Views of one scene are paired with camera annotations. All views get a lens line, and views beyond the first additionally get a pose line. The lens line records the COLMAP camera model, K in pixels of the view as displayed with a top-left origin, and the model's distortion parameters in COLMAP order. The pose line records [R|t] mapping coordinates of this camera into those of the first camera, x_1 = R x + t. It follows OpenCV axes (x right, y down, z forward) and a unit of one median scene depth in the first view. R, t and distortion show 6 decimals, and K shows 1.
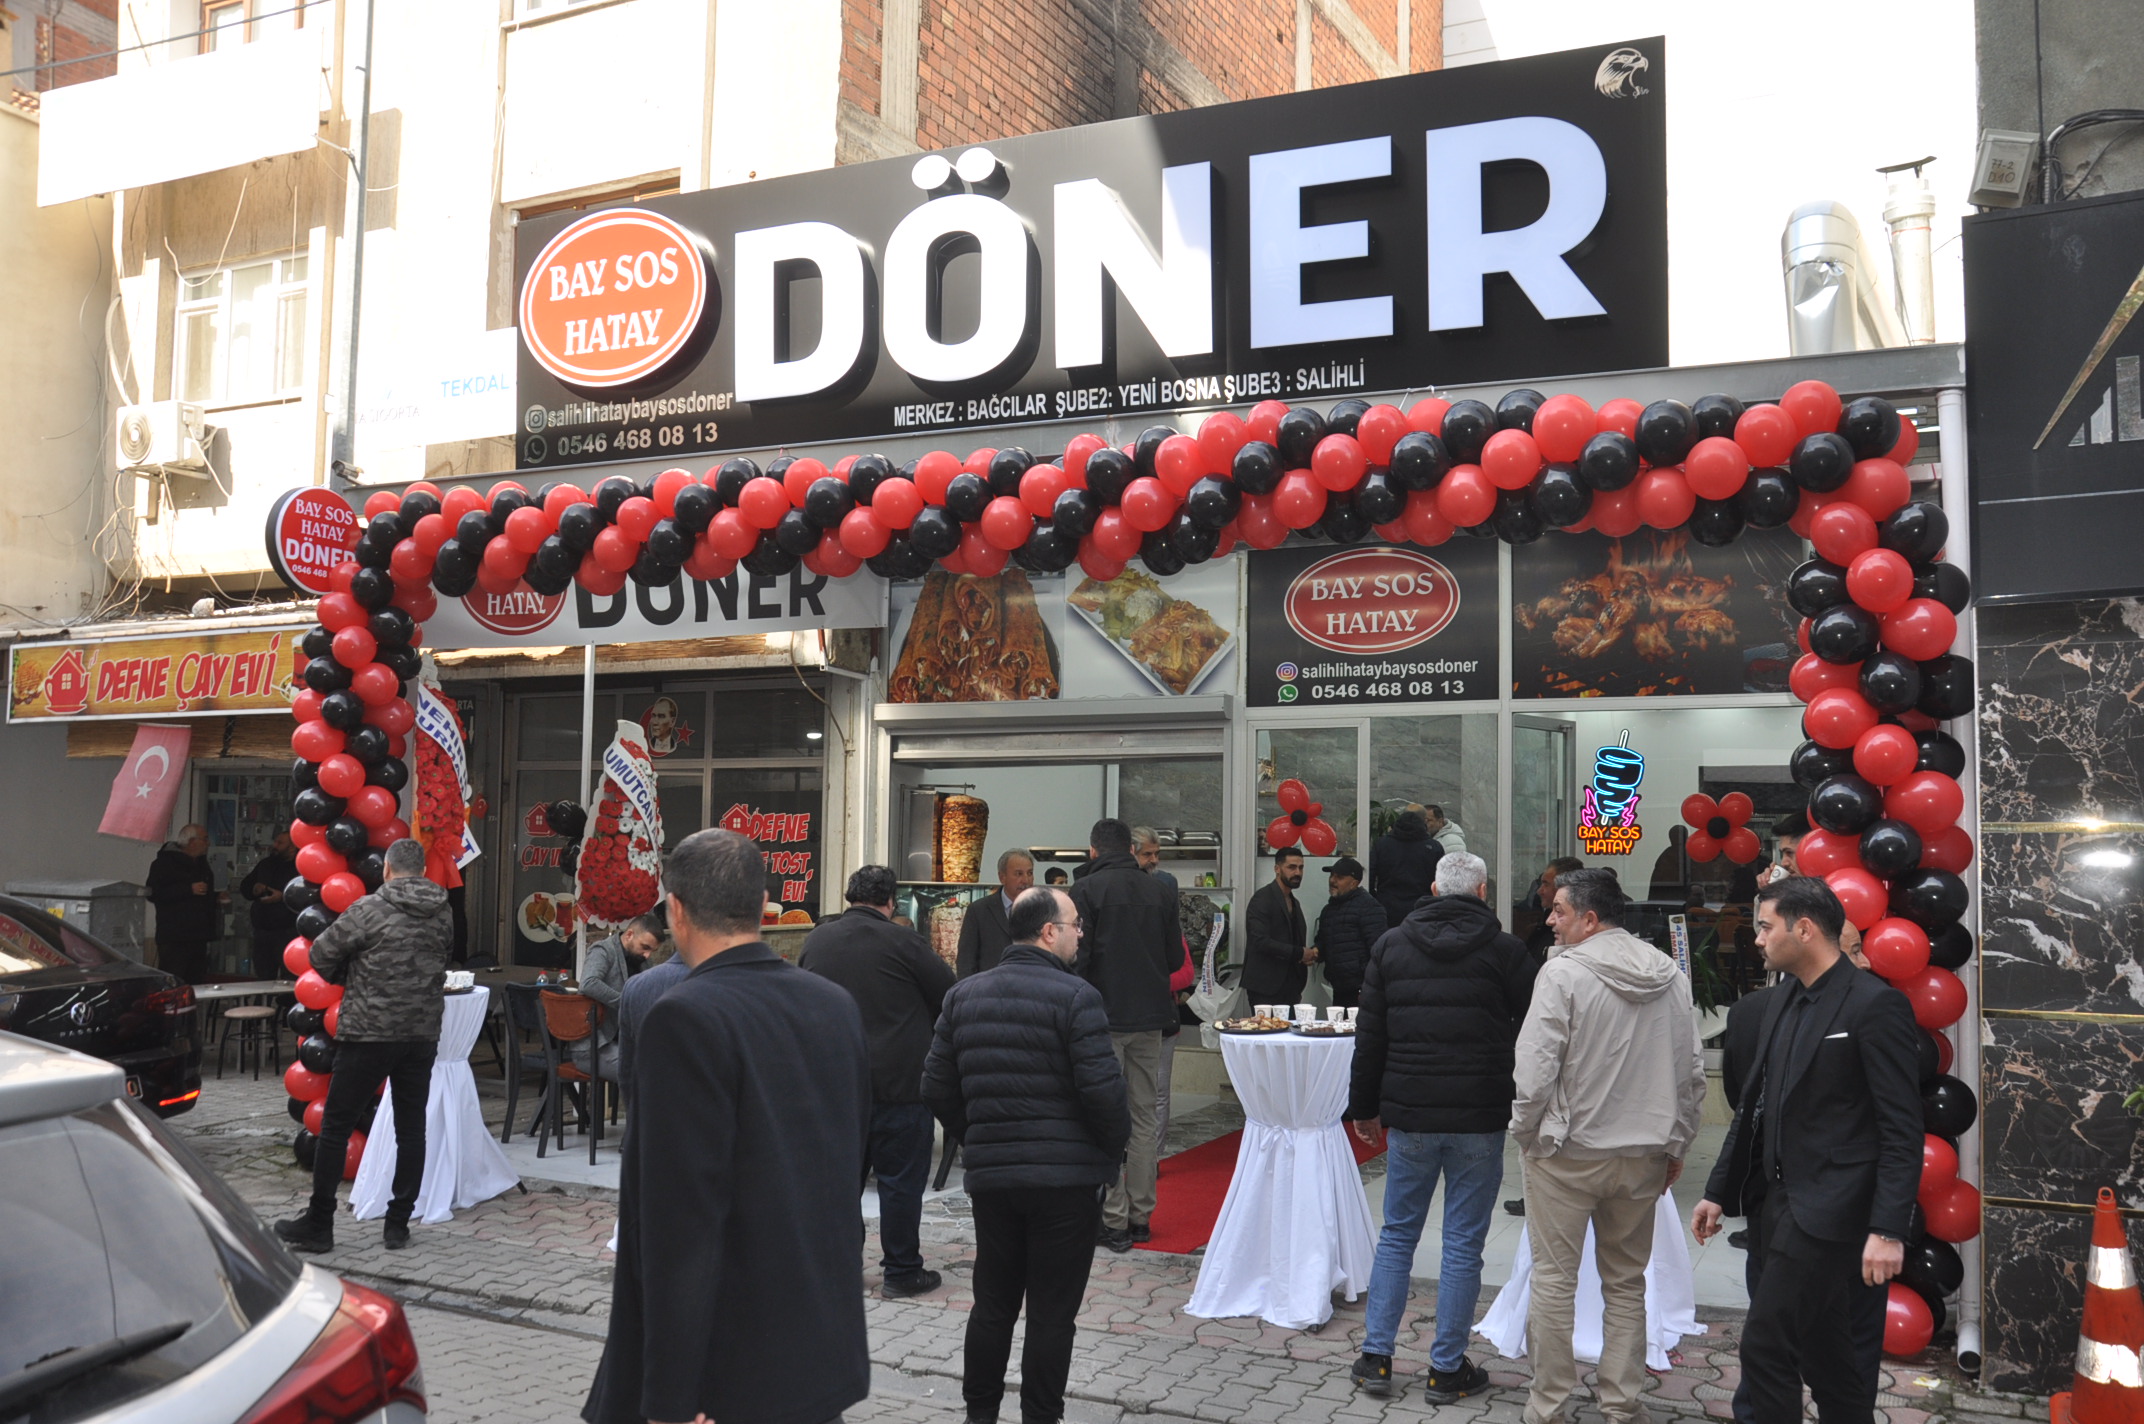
lens RADIAL K [[1899.7, 0, 1072.0], [0, 1899.7, 712.0], [0, 0, 1]] dist [-0.065417, 0.002669]
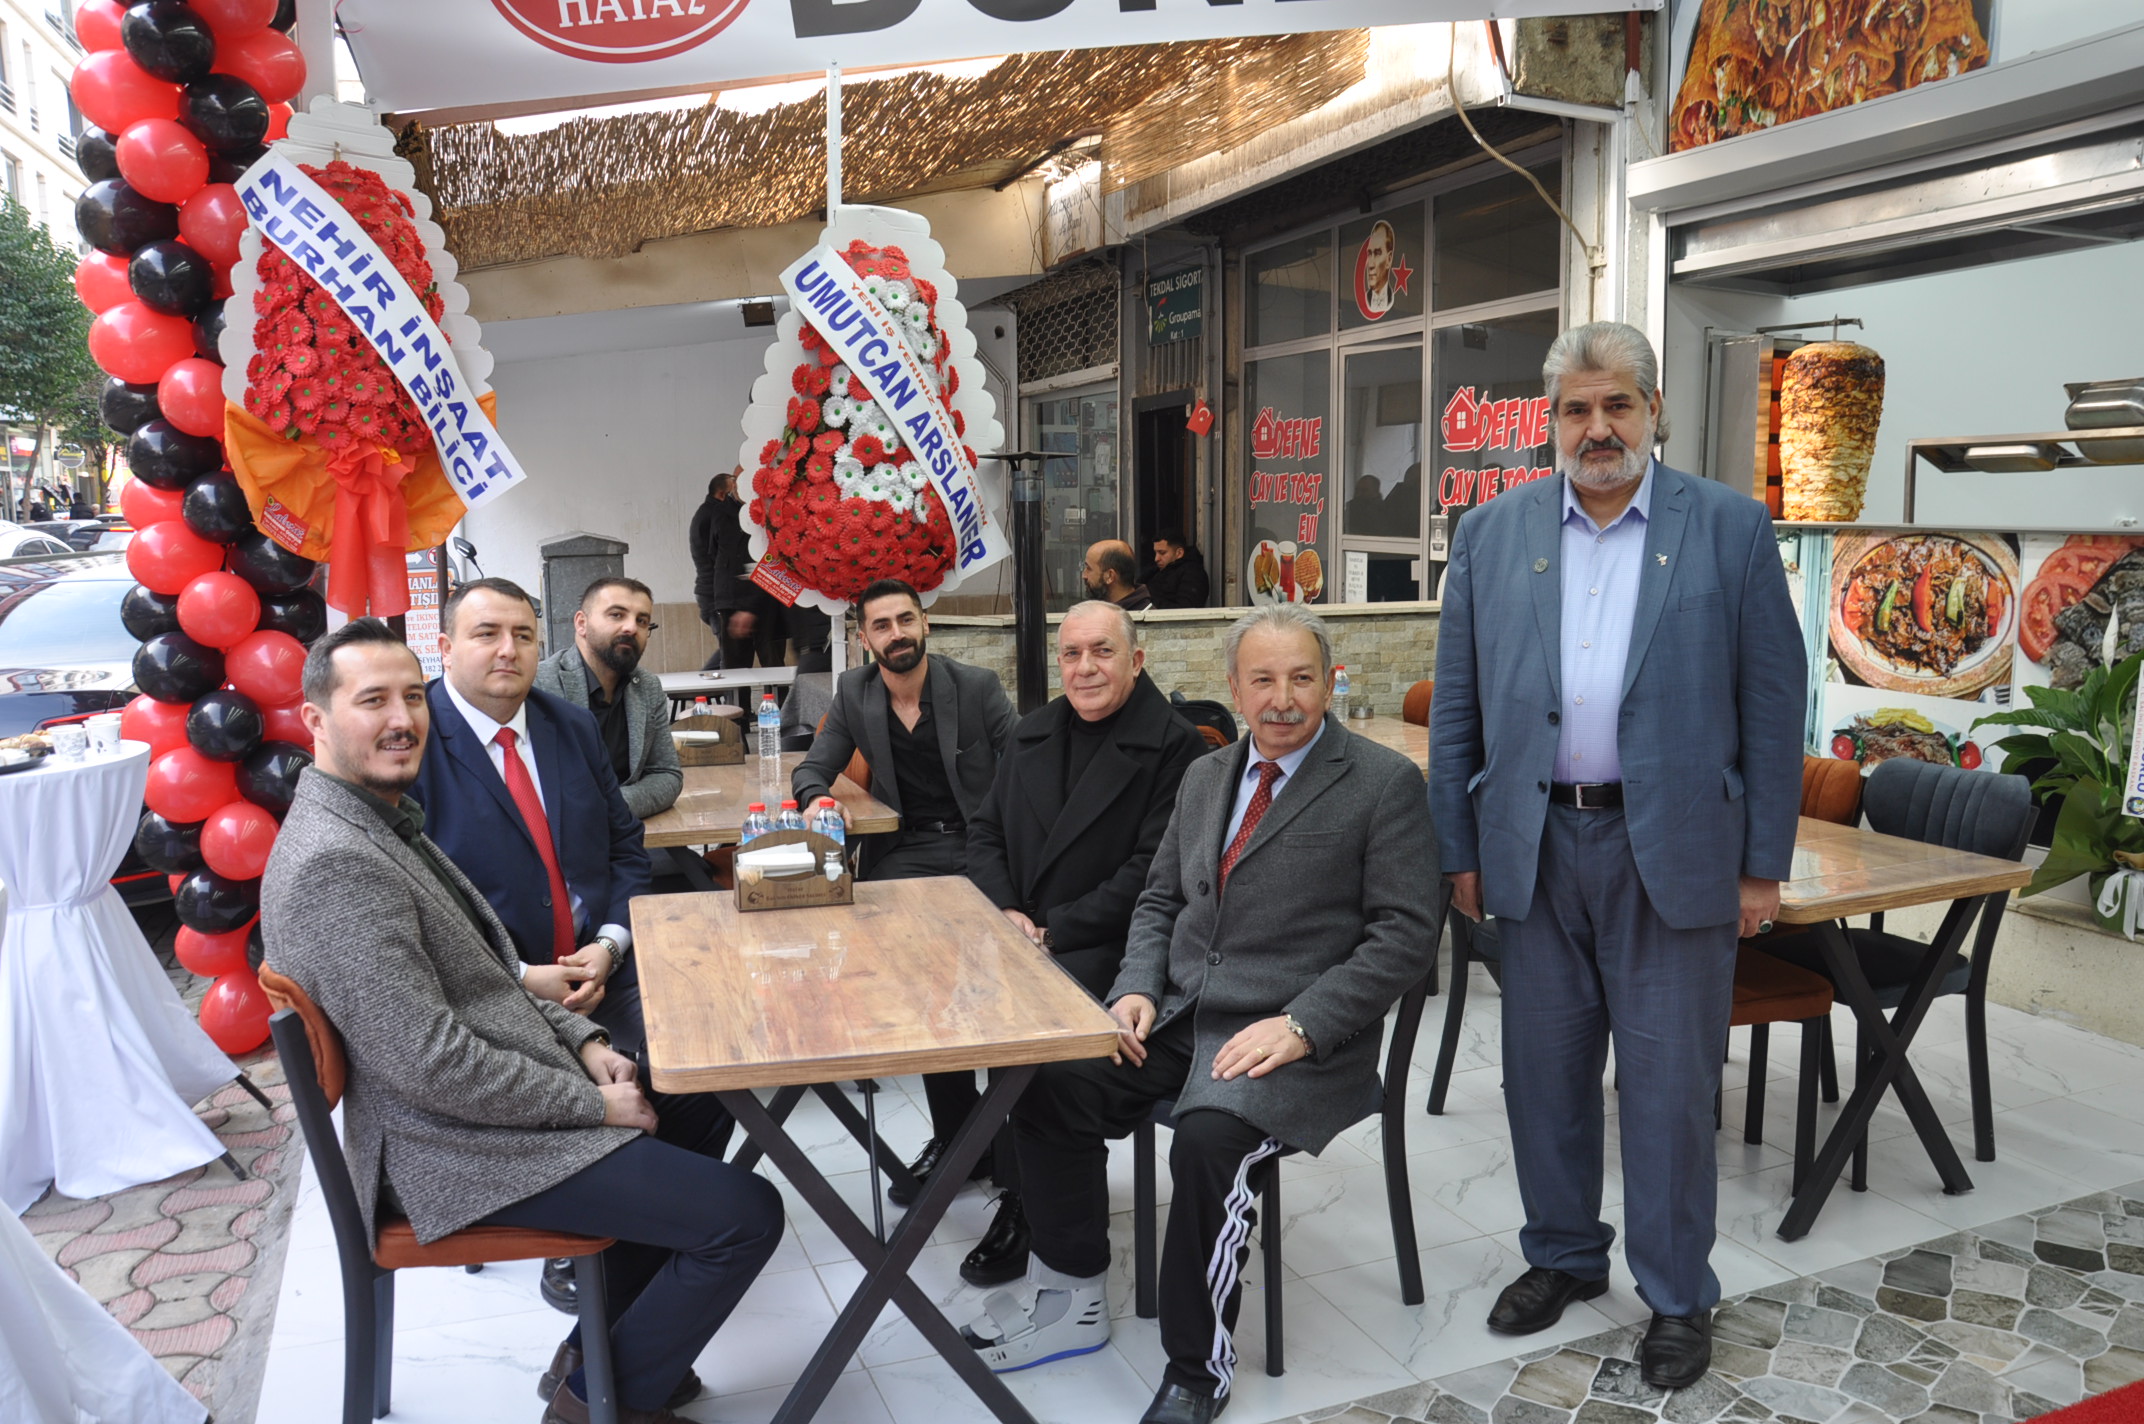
lens RADIAL K [[1711.0, 0, 1072.0], [0, 1711.0, 712.0], [0, 0, 1]] dist [-0.138871, 0.112514]
pose [[0.735538, 0.064282, -0.674427, 0.094478], [0.070327, 0.982866, 0.170380, 0.052508], [0.673823, -0.172751, 0.718415, 0.565509]]
